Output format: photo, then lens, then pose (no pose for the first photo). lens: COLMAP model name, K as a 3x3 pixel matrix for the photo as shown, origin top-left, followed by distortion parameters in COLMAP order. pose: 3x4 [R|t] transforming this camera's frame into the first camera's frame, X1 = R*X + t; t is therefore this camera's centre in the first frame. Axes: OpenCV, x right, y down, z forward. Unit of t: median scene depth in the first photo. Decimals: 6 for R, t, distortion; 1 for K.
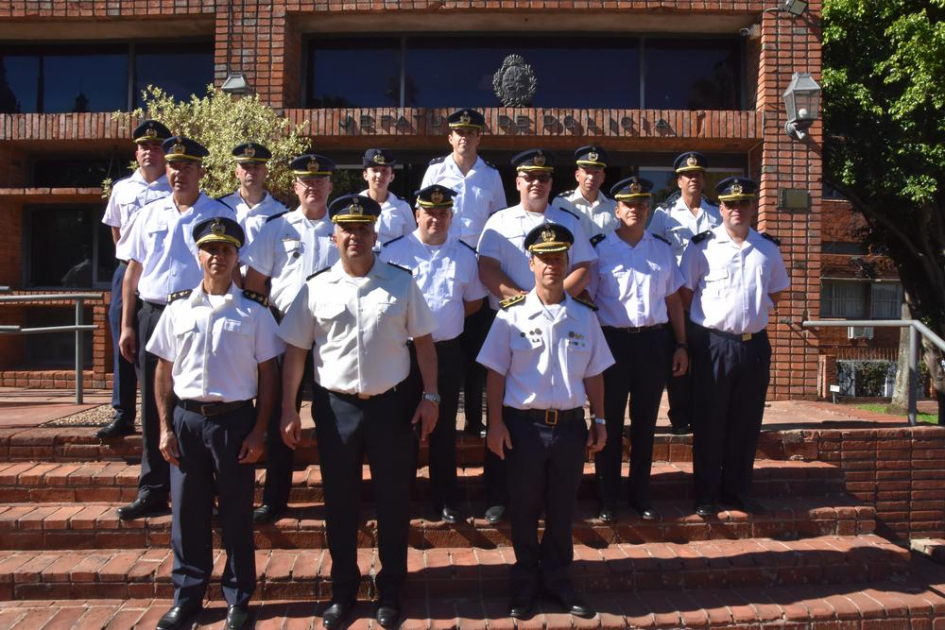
lens RADIAL K [[888.6, 0, 475.4], [0, 888.6, 332.6], [0, 0, 1]] dist [-0.165413, 0.239943]
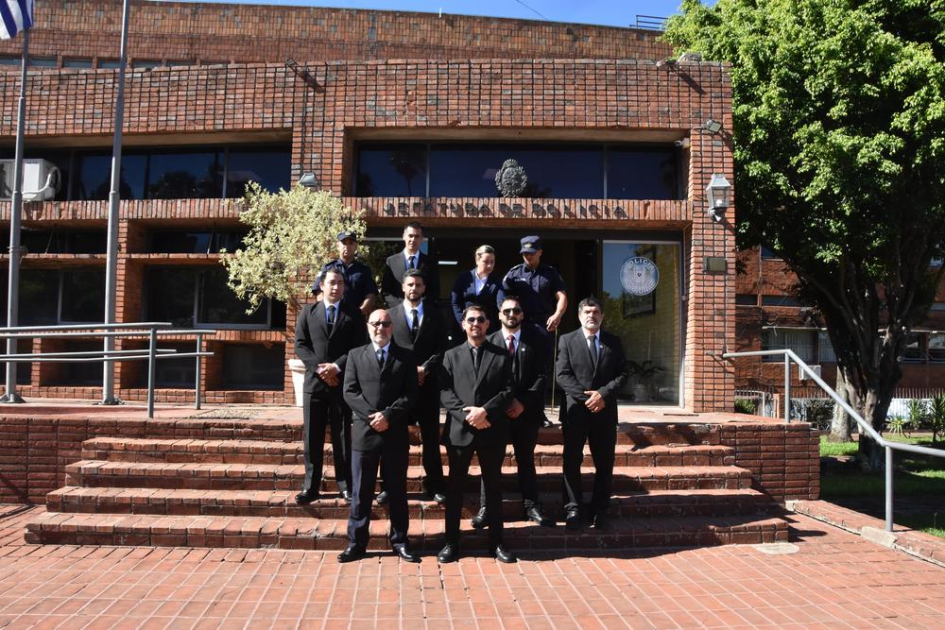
lens RADIAL K [[888.6, 0, 475.4], [0, 888.6, 332.6], [0, 0, 1]] dist [-0.165413, 0.239943]
pose [[0.999967, 0.003441, 0.007387, -0.020600], [-0.002982, 0.998114, -0.061318, 0.039172], [-0.007584, 0.061294, 0.998091, -0.365743]]
